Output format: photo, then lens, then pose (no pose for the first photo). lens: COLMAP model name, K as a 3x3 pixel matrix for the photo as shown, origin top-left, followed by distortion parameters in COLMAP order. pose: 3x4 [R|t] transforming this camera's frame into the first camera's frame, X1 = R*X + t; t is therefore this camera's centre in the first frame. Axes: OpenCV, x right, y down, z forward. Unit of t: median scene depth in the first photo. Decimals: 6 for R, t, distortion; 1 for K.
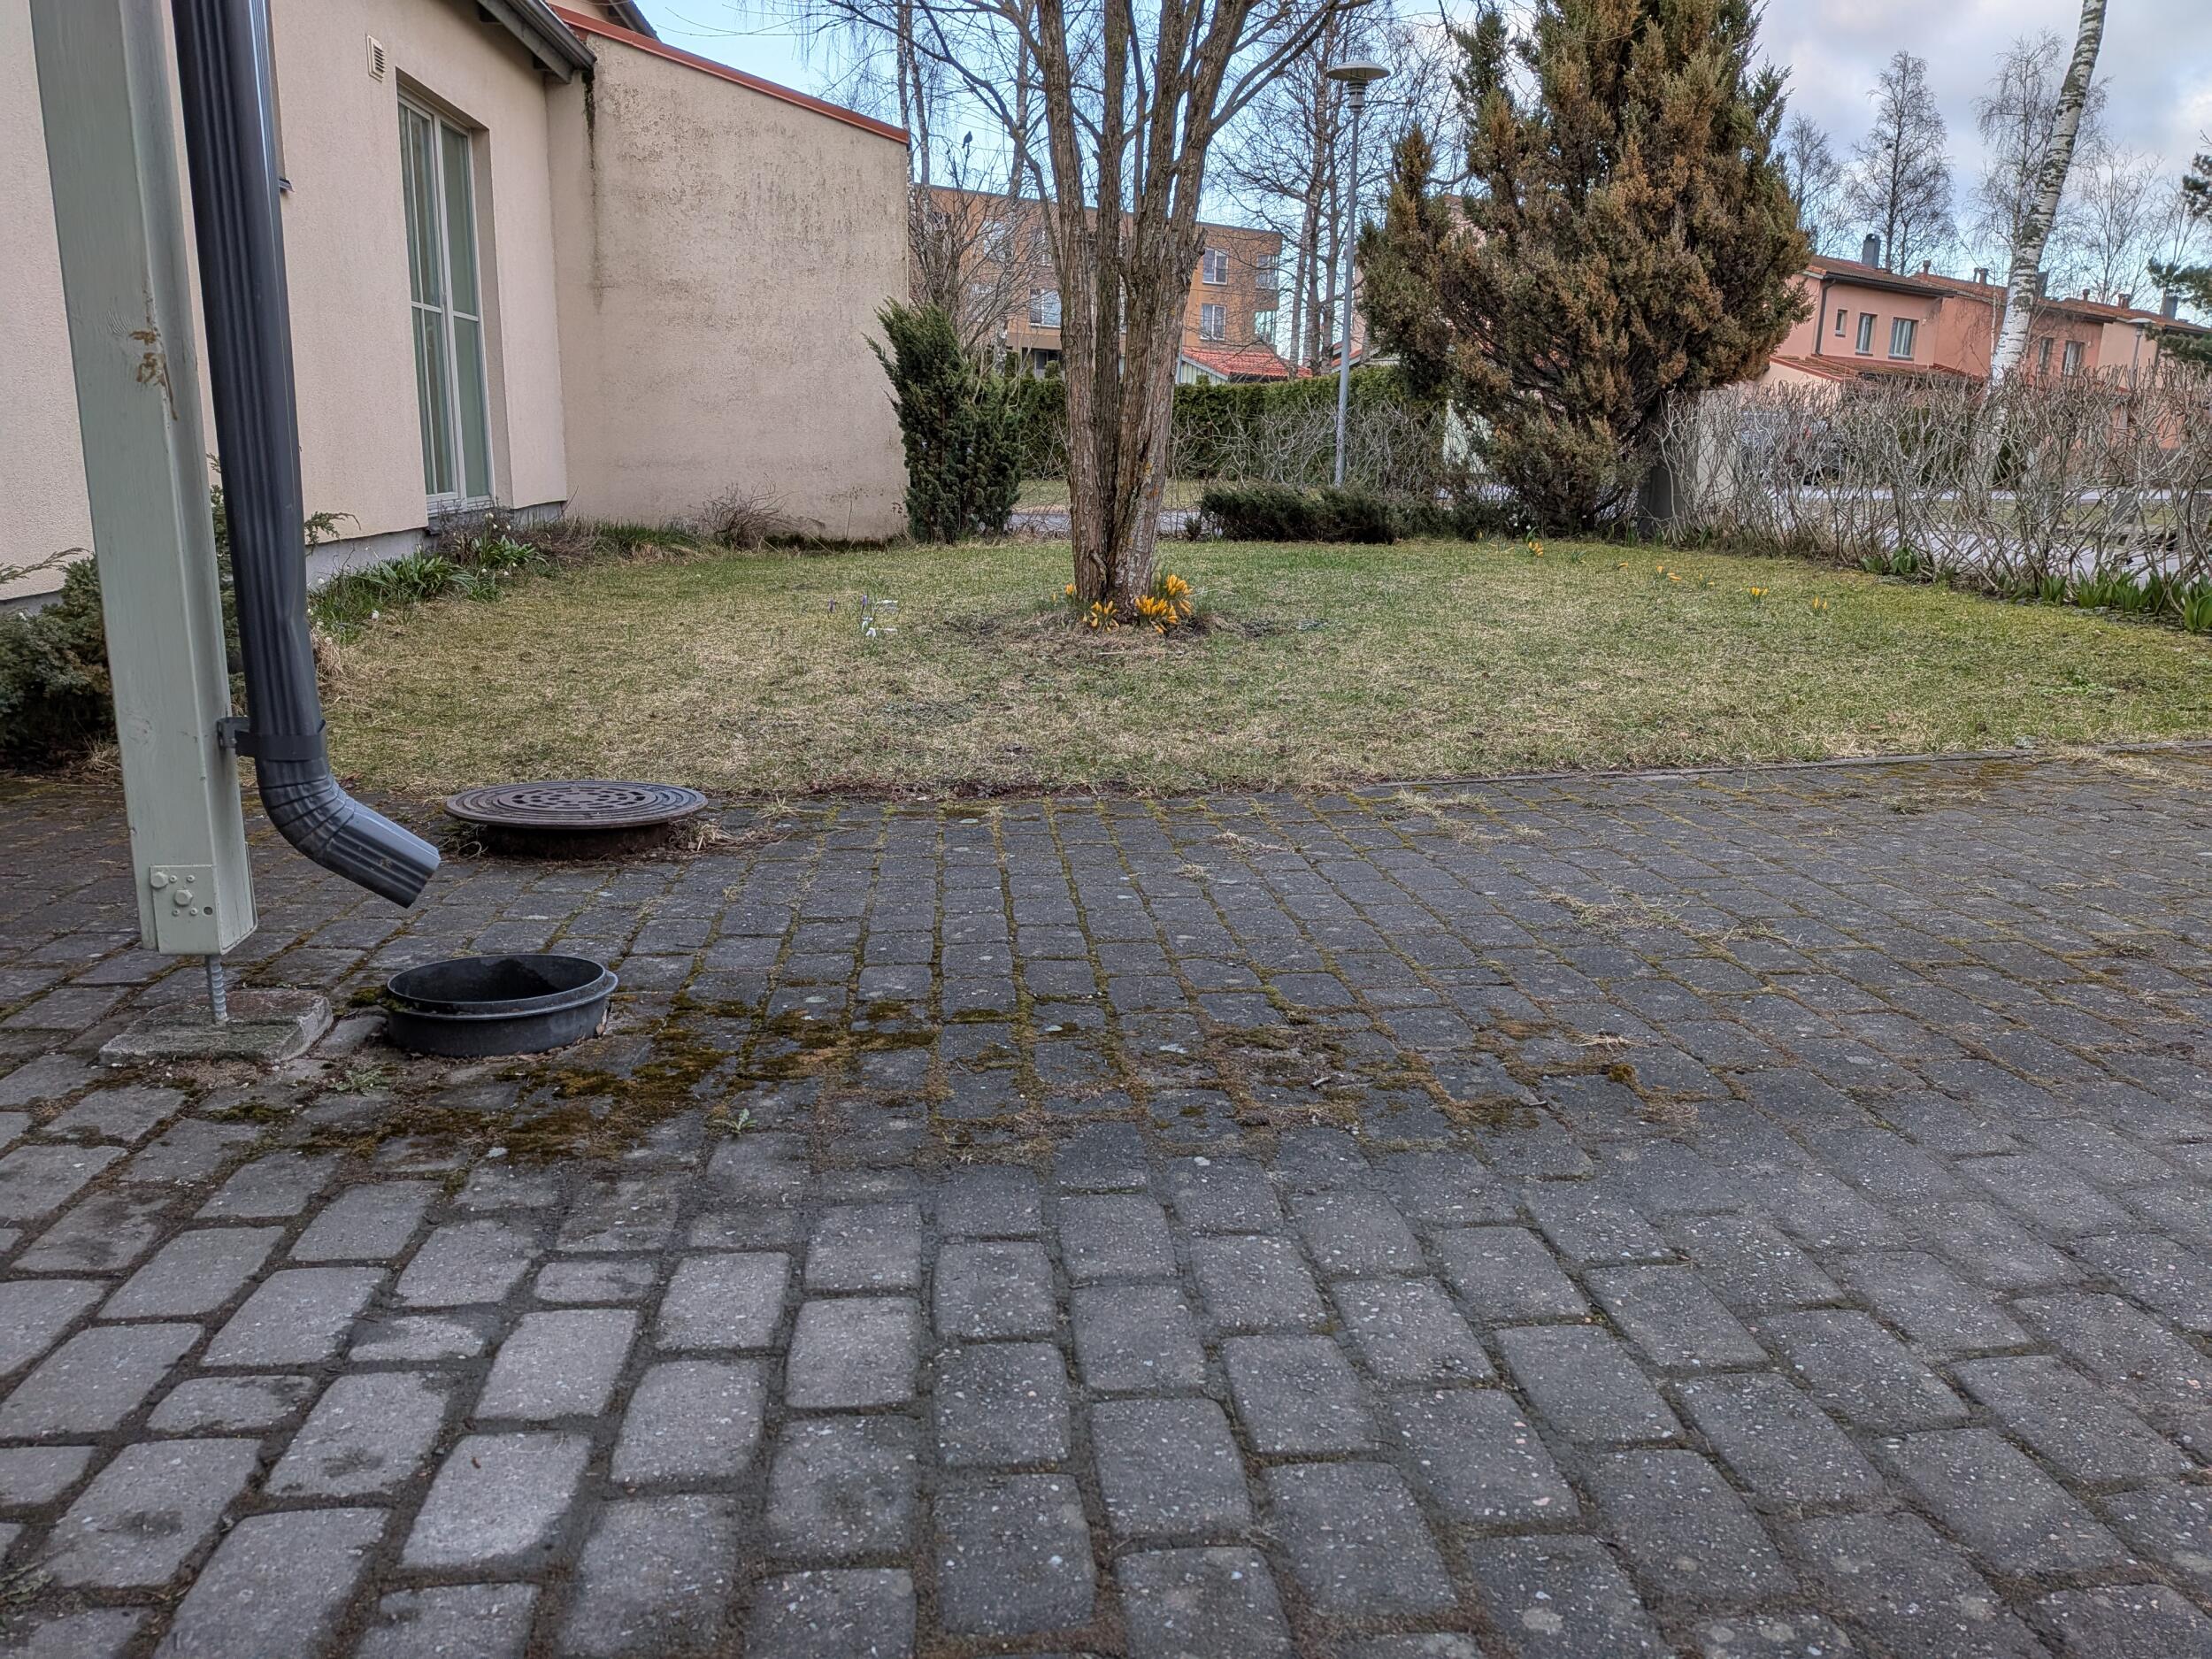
lens RADIAL K [[1572.5, 0, 1111.7], [0, 1572.5, 833.7], [0, 0, 1]] dist [0.003211, -0.017144]
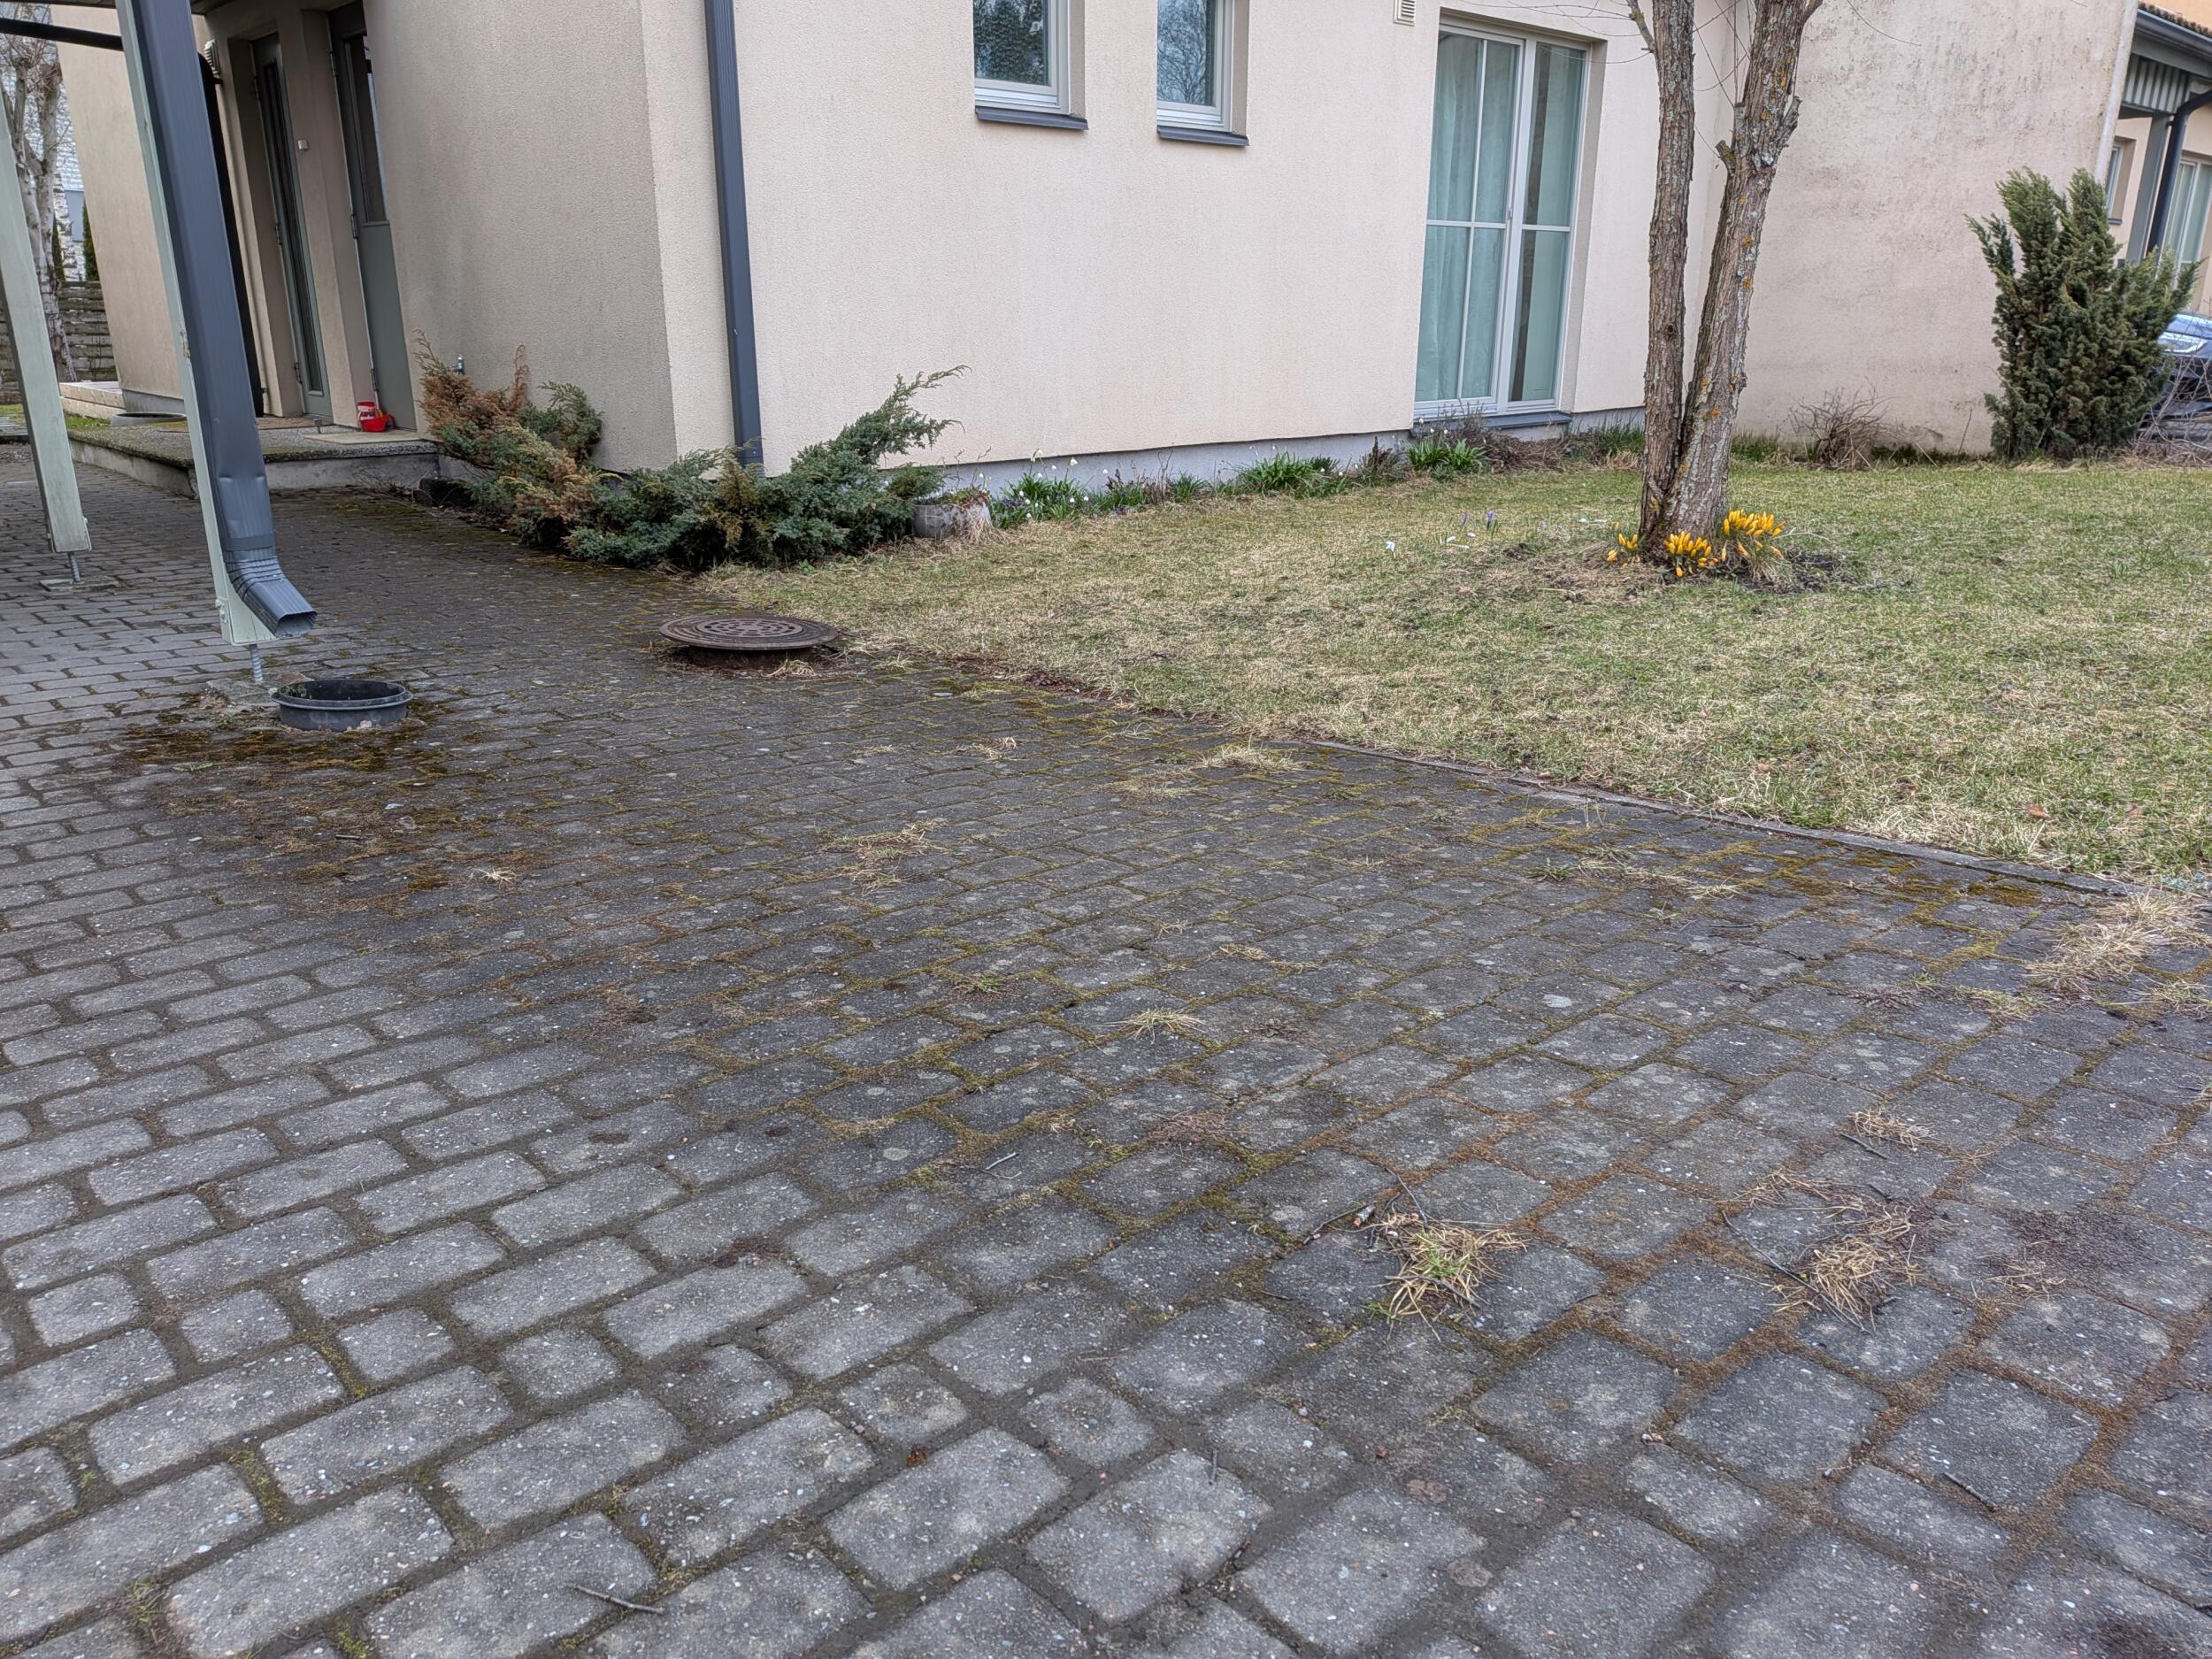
lens RADIAL K [[1572.5, 0, 1112.2], [0, 1572.5, 832.9], [0, 0, 1]] dist [0.003211, -0.017144]
pose [[0.593116, 0.223979, -0.773335, 0.330556], [-0.173922, 0.973489, 0.148558, -0.036970], [0.786107, 0.046388, 0.616347, 0.125956]]
